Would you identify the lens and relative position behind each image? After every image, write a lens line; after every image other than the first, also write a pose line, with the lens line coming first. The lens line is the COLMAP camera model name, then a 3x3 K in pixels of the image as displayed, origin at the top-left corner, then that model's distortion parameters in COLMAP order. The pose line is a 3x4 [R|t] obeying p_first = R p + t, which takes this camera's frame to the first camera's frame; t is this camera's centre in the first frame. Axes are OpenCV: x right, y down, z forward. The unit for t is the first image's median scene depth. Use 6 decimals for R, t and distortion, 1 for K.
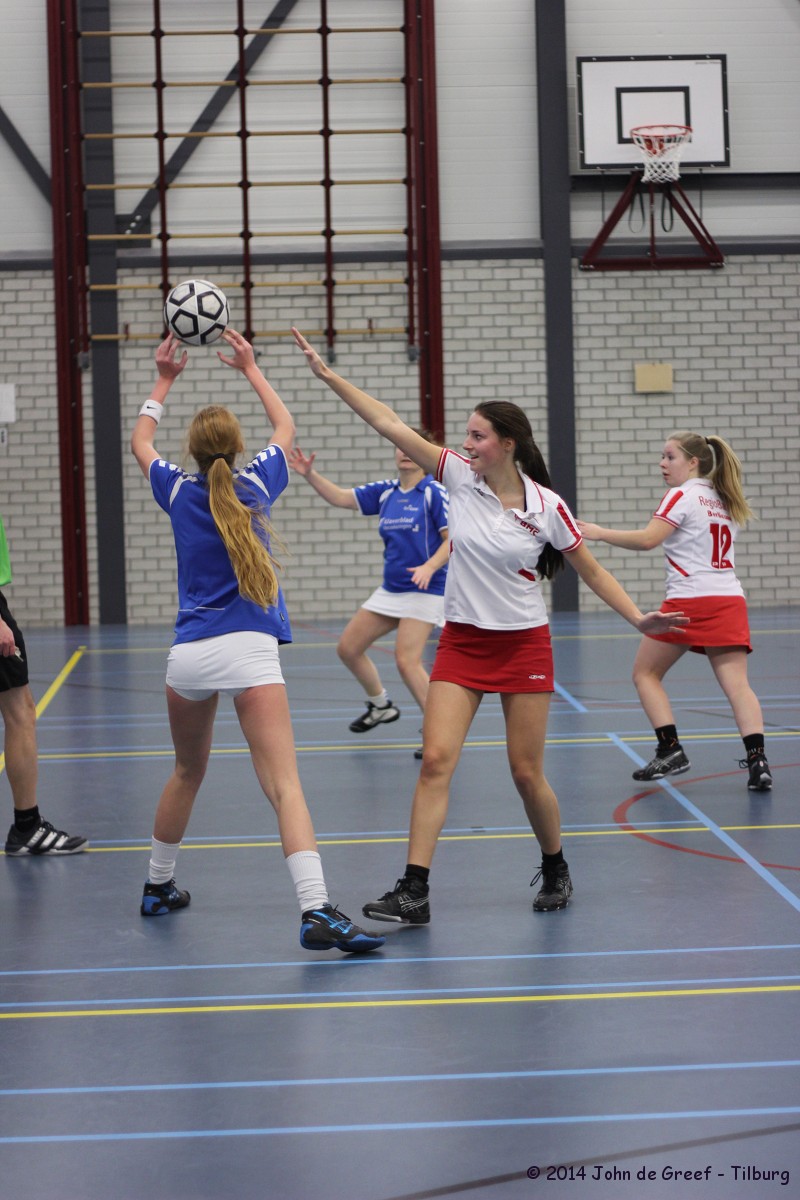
lens RADIAL K [[2868.2, 0, 371.8], [0, 2868.2, 574.3], [0, 0, 1]] dist [-0.095364, 0.000000]
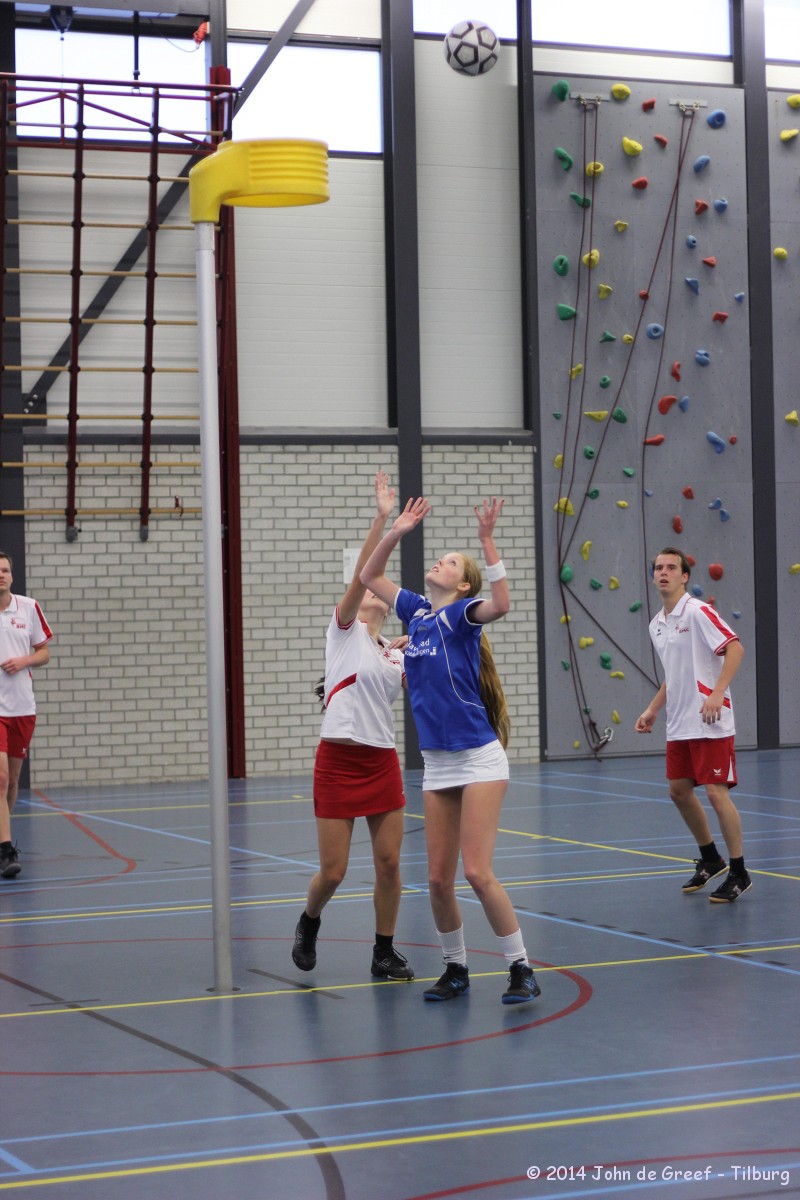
lens RADIAL K [[2868.2, 0, 433.1], [0, 2868.2, 599.3], [0, 0, 1]] dist [-0.095364, 0.000000]
pose [[0.930104, 0.003201, 0.367282, -0.331524], [0.018333, 0.998311, -0.055127, 0.009040], [-0.366838, 0.058007, 0.928475, -0.017133]]
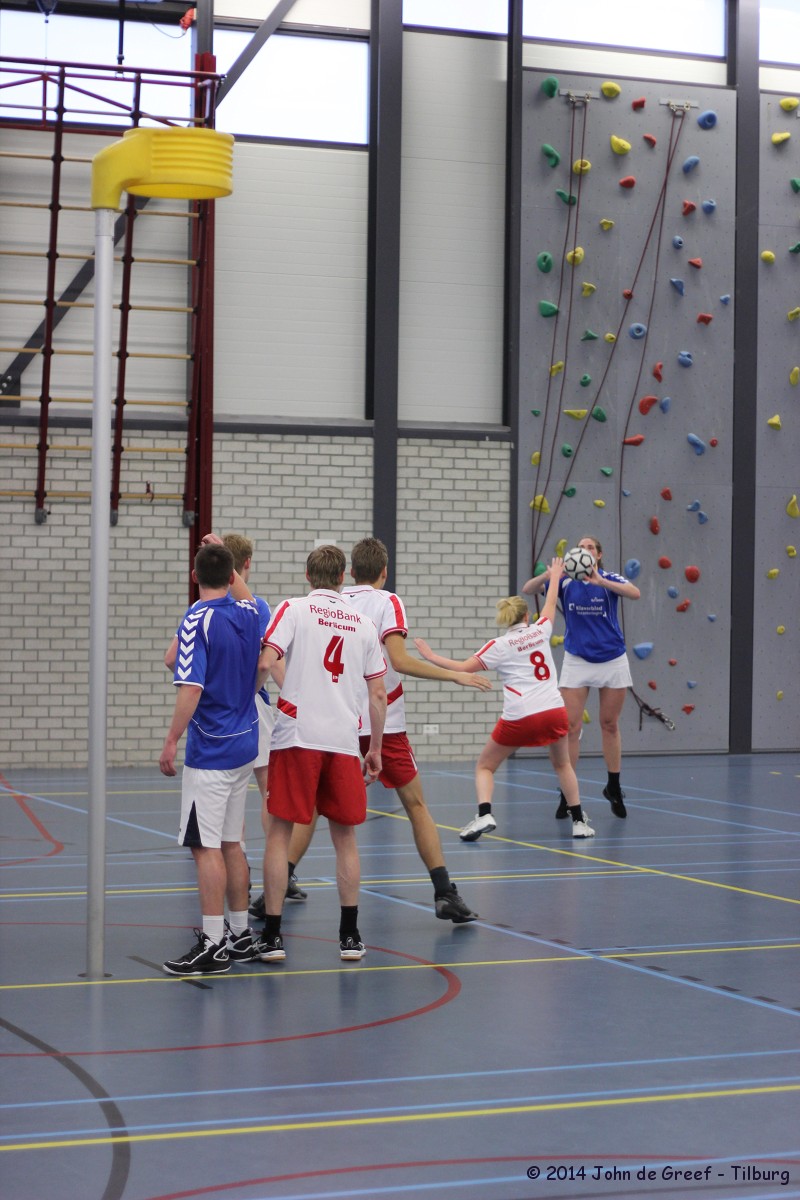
lens RADIAL K [[2868.2, 0, 390.7], [0, 2868.2, 616.0], [0, 0, 1]] dist [-0.095364, 0.000000]
pose [[0.937077, 0.029788, 0.347849, -0.313733], [-0.014421, 0.998806, -0.046682, 0.008713], [-0.348824, 0.038728, 0.936388, -0.023500]]
